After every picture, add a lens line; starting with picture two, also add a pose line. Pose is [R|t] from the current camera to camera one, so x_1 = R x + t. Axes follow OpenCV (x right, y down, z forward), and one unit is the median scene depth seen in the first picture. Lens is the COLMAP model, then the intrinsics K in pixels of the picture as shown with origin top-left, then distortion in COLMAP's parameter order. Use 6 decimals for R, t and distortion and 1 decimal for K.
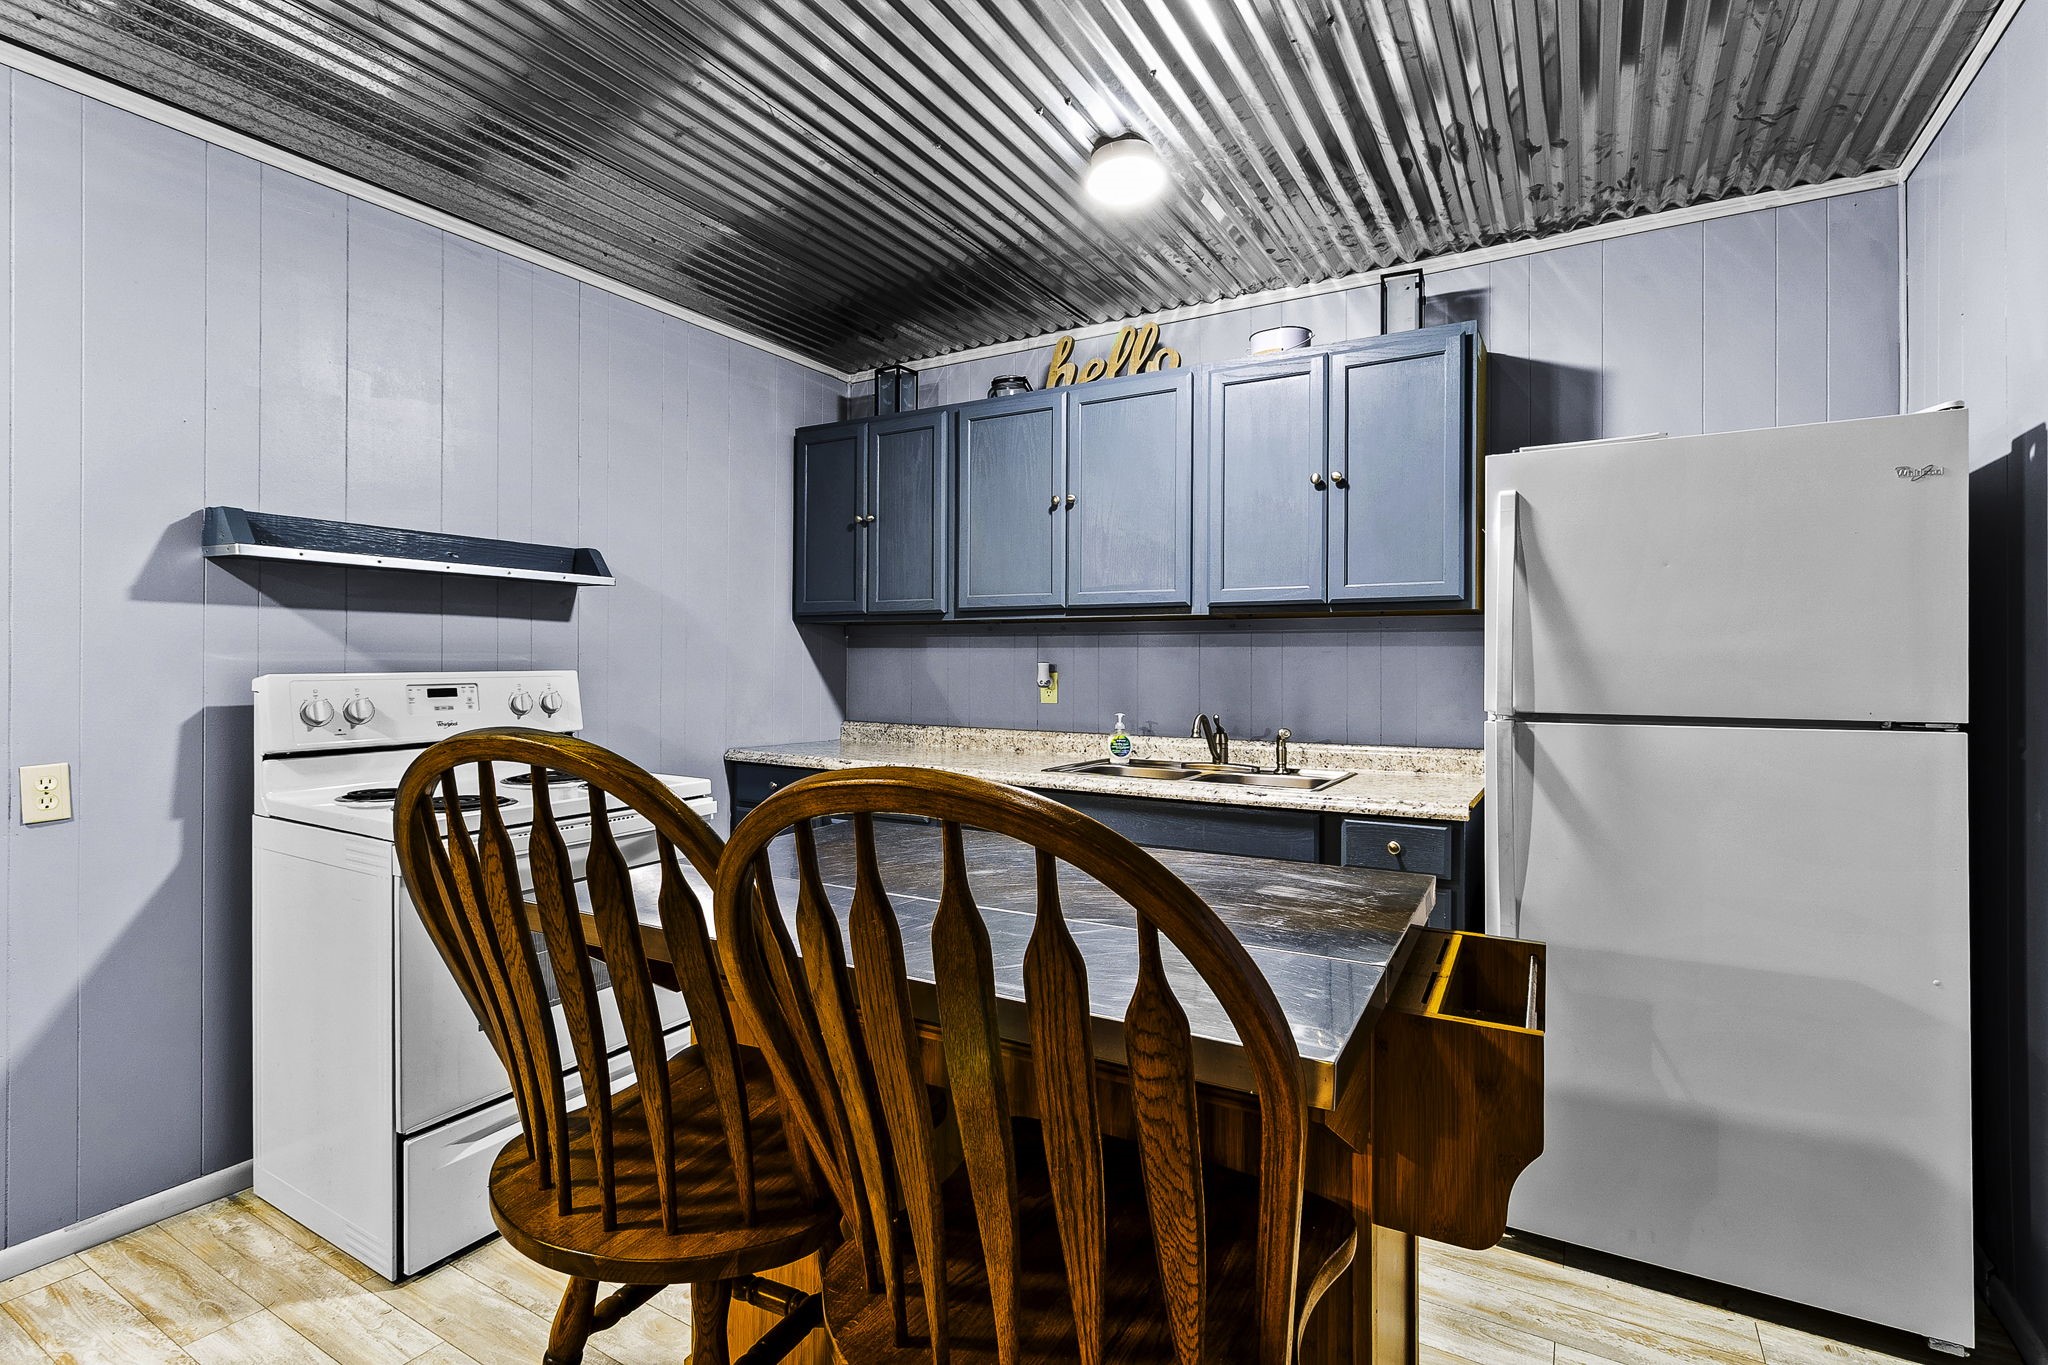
lens RADIAL K [[961.6, 0, 1031.3], [0, 961.6, 670.0], [0, 0, 1]] dist [0.000533, -0.001069]
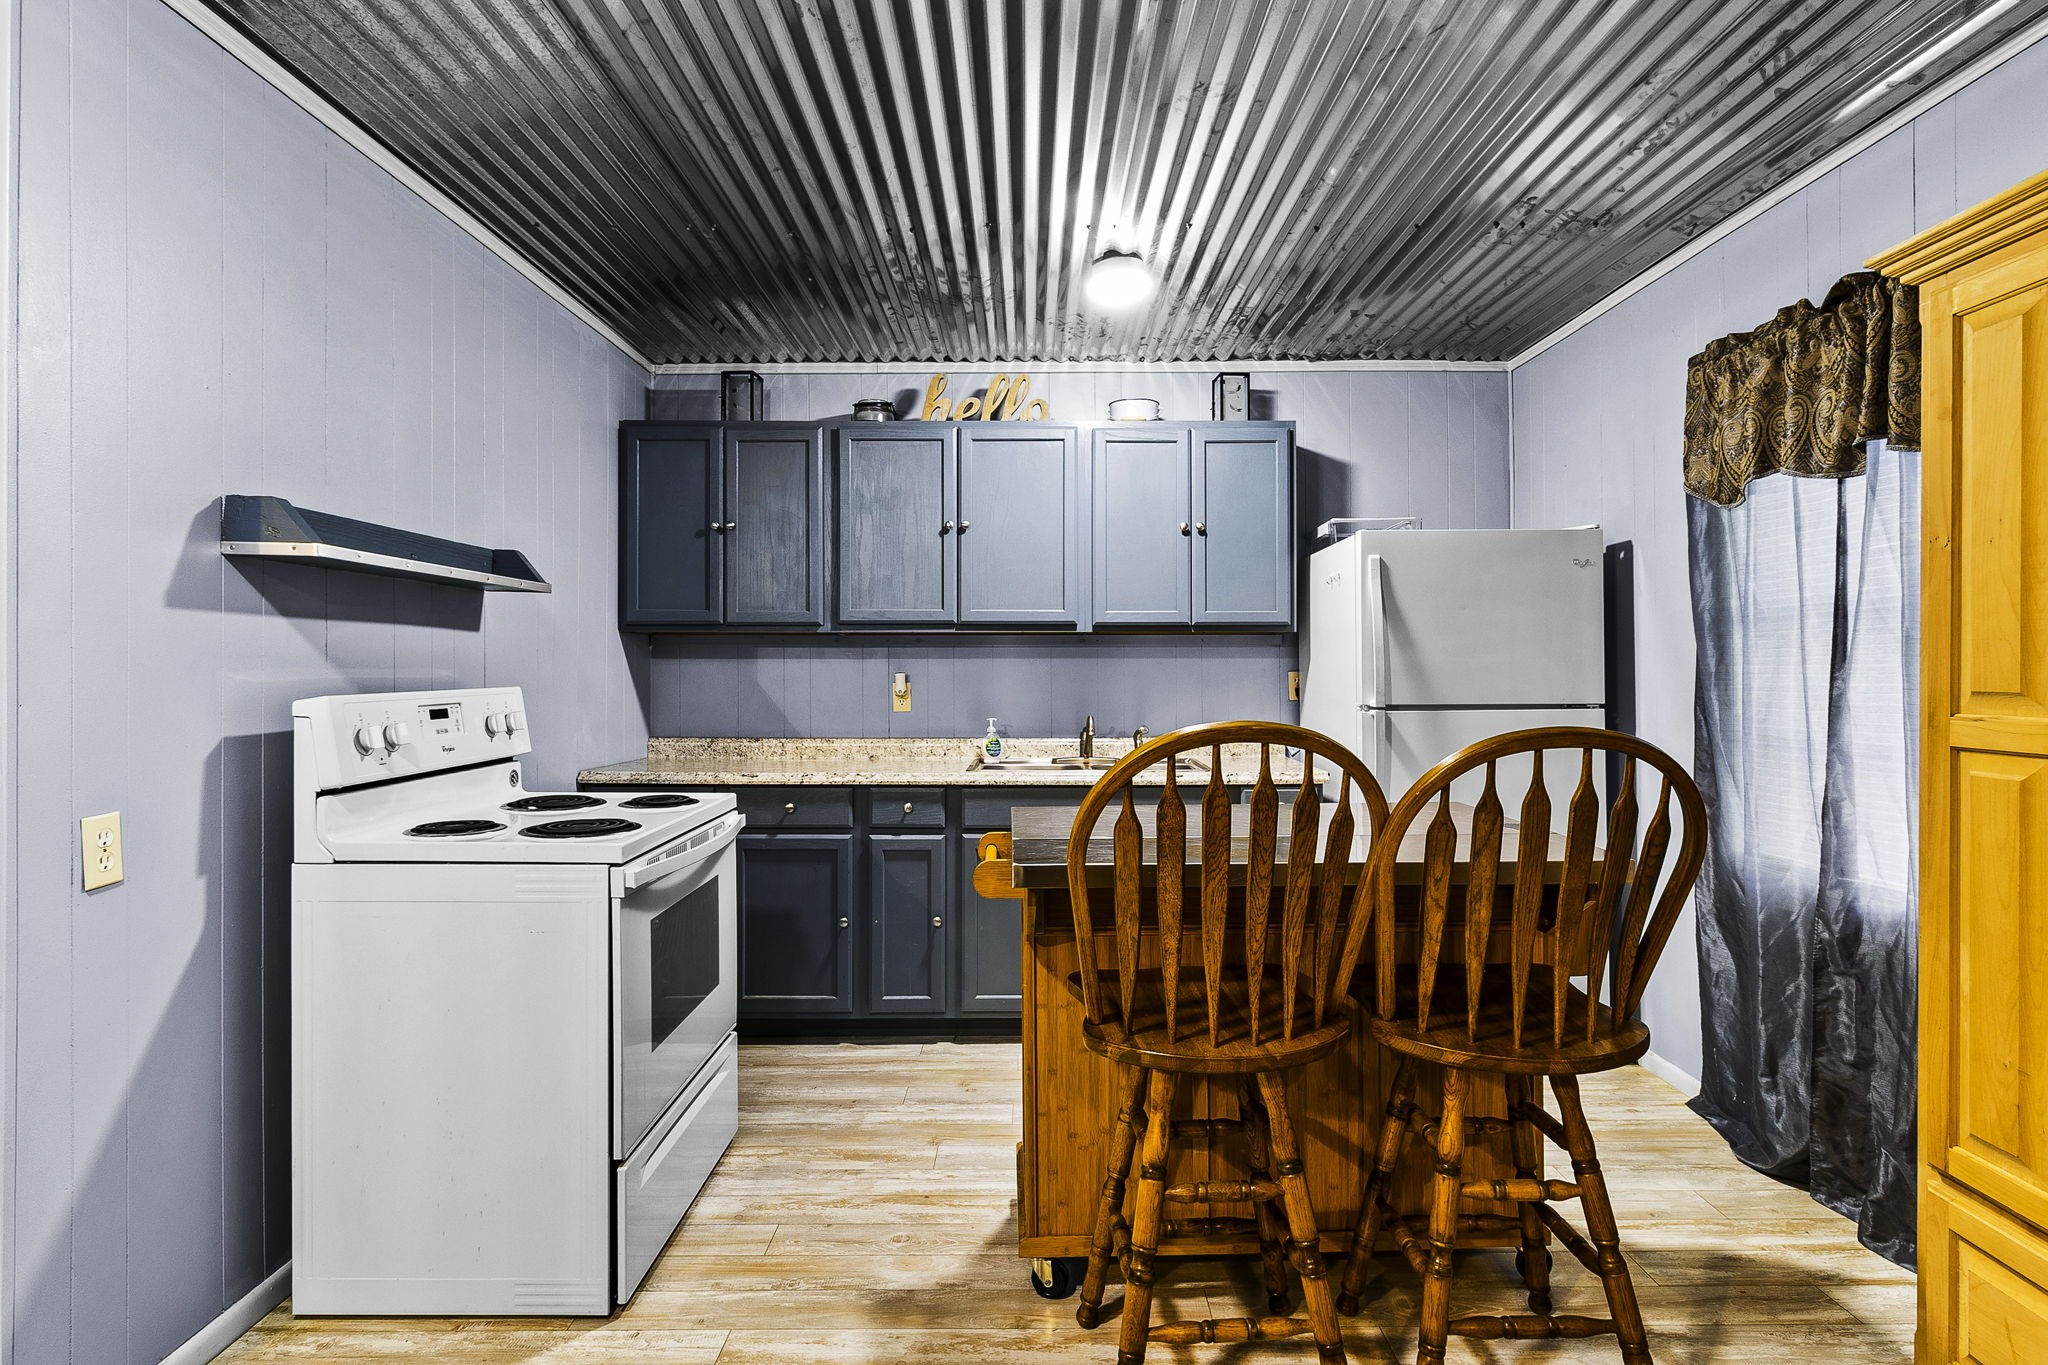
lens RADIAL K [[1074.9, 0, 1032.4], [0, 1074.9, 671.2], [0, 0, 1]] dist [0.000203, -0.001254]
pose [[0.860507, -0.007390, 0.509385, -0.578376], [0.010115, 0.999946, -0.002581, -0.006631], [-0.509338, 0.007373, 0.860535, -0.111257]]
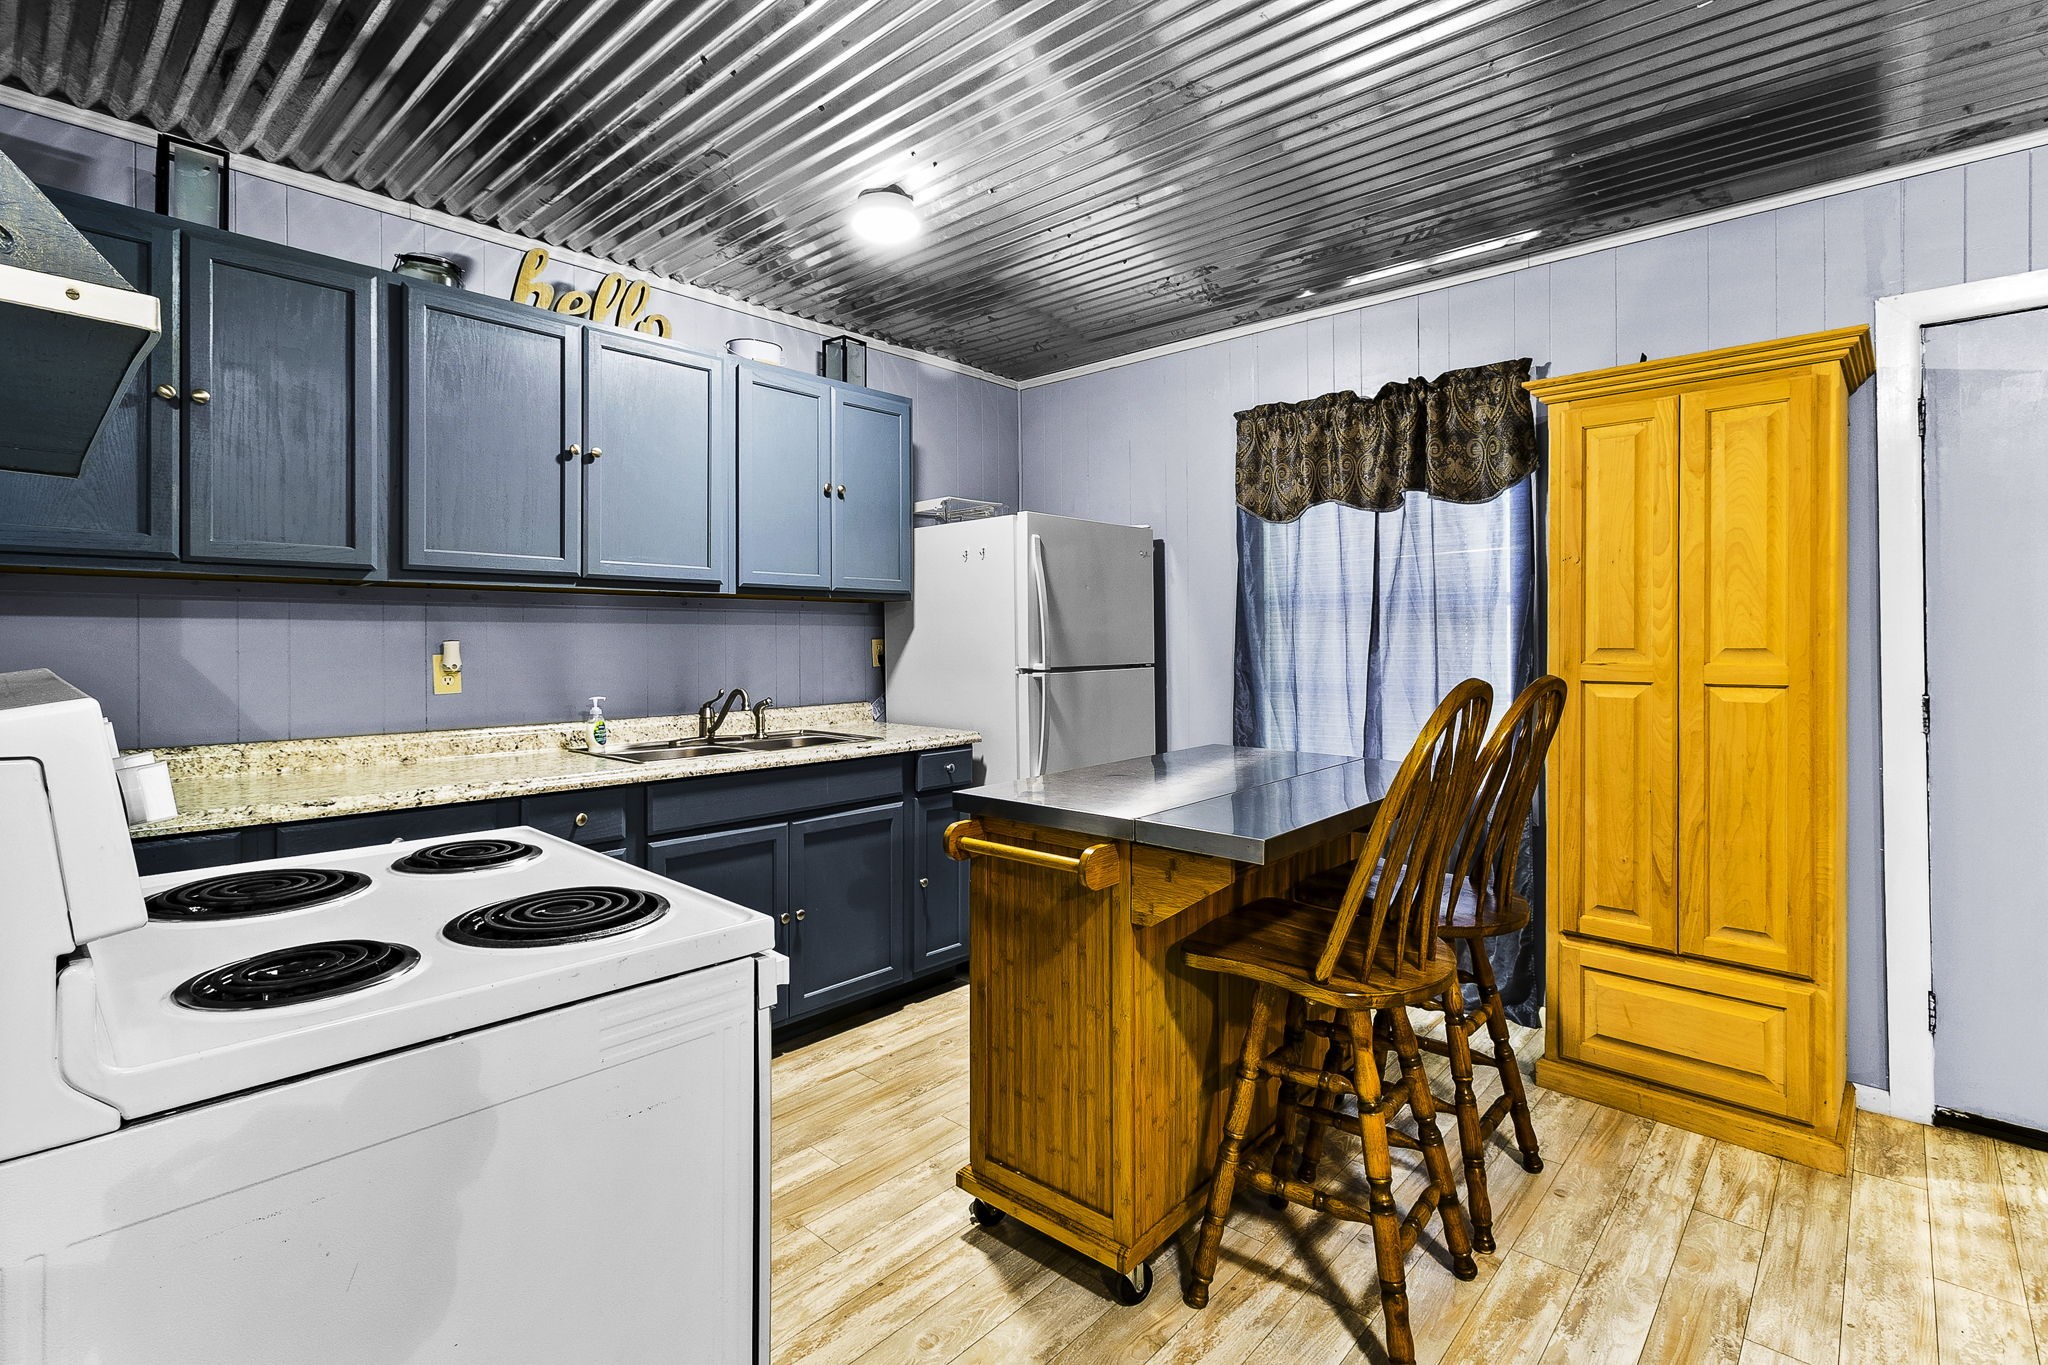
lens RADIAL K [[961.6, 0, 1060.4], [0, 961.6, 638.2], [0, 0, 1]] dist [0.000533, -0.001069]
pose [[0.175861, -0.005964, 0.984397, -0.822211], [0.010104, 0.999940, 0.004253, -0.010322], [-0.984363, 0.009198, 0.175911, 0.481055]]
